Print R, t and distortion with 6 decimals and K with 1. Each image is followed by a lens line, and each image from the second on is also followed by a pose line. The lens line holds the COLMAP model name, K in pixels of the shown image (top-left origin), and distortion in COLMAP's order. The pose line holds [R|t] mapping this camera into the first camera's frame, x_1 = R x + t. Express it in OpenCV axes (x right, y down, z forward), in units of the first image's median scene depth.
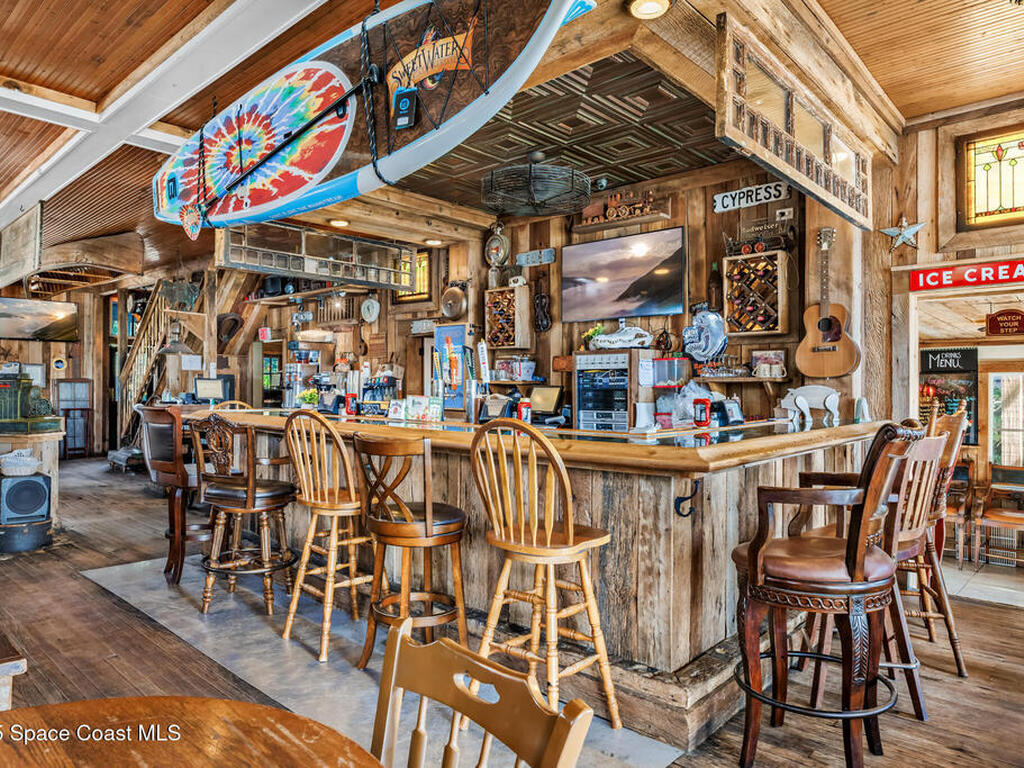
lens RADIAL K [[667.3, 0, 512.8], [0, 667.3, 386.5], [0, 0, 1]] dist [-0.043416, -0.002265]
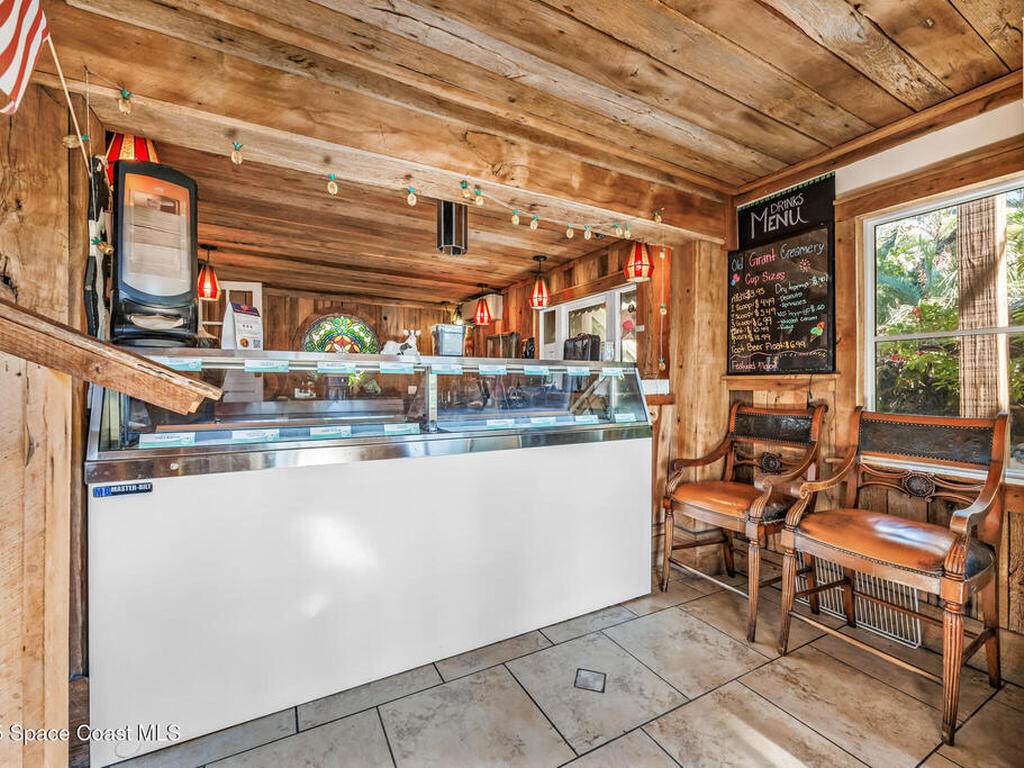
lens RADIAL K [[442.3, 0, 512.6], [0, 442.3, 382.0], [0, 0, 1]] dist [-0.005387, -0.000572]
pose [[0.947382, -0.008121, -0.320001, 0.590772], [0.006806, 0.999963, -0.005227, 0.096833], [0.320031, 0.002774, 0.947403, 0.615558]]
